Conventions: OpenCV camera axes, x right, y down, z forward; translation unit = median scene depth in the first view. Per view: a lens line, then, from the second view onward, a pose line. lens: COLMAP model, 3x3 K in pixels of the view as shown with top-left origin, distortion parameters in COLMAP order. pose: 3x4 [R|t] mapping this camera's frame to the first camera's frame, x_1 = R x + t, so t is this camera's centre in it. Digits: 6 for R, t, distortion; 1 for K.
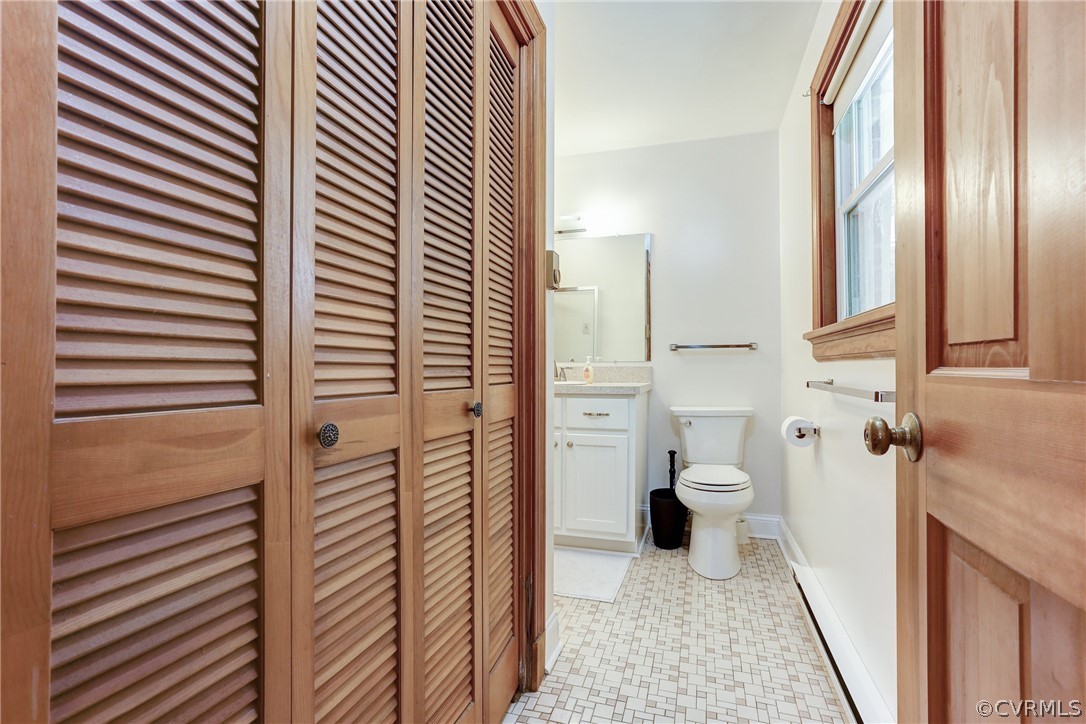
lens RADIAL K [[493.1, 0, 553.9], [0, 493.1, 367.8], [0, 0, 1]] dist [-0.046512, 0.013512]
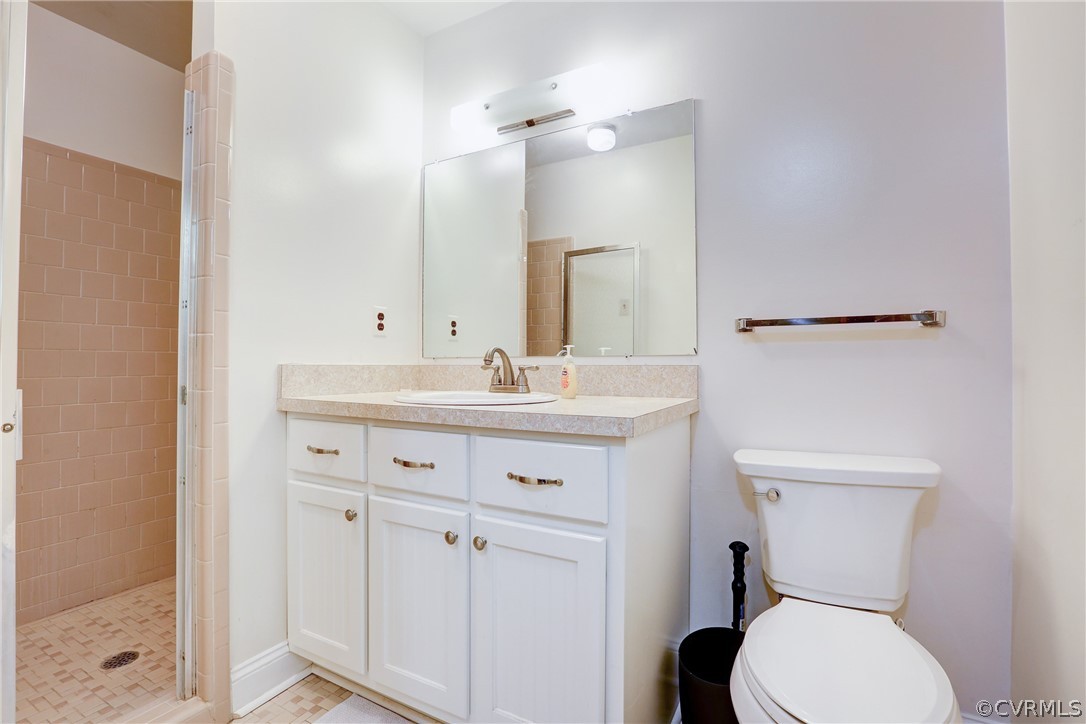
lens RADIAL K [[493.1, 0, 547.4], [0, 493.1, 362.0], [0, 0, 1]] dist [-0.046512, 0.013512]
pose [[0.978595, -0.002030, -0.205787, 0.169135], [0.001067, 0.999988, -0.004793, -0.003957], [0.205794, 0.004471, 0.978585, 0.541756]]
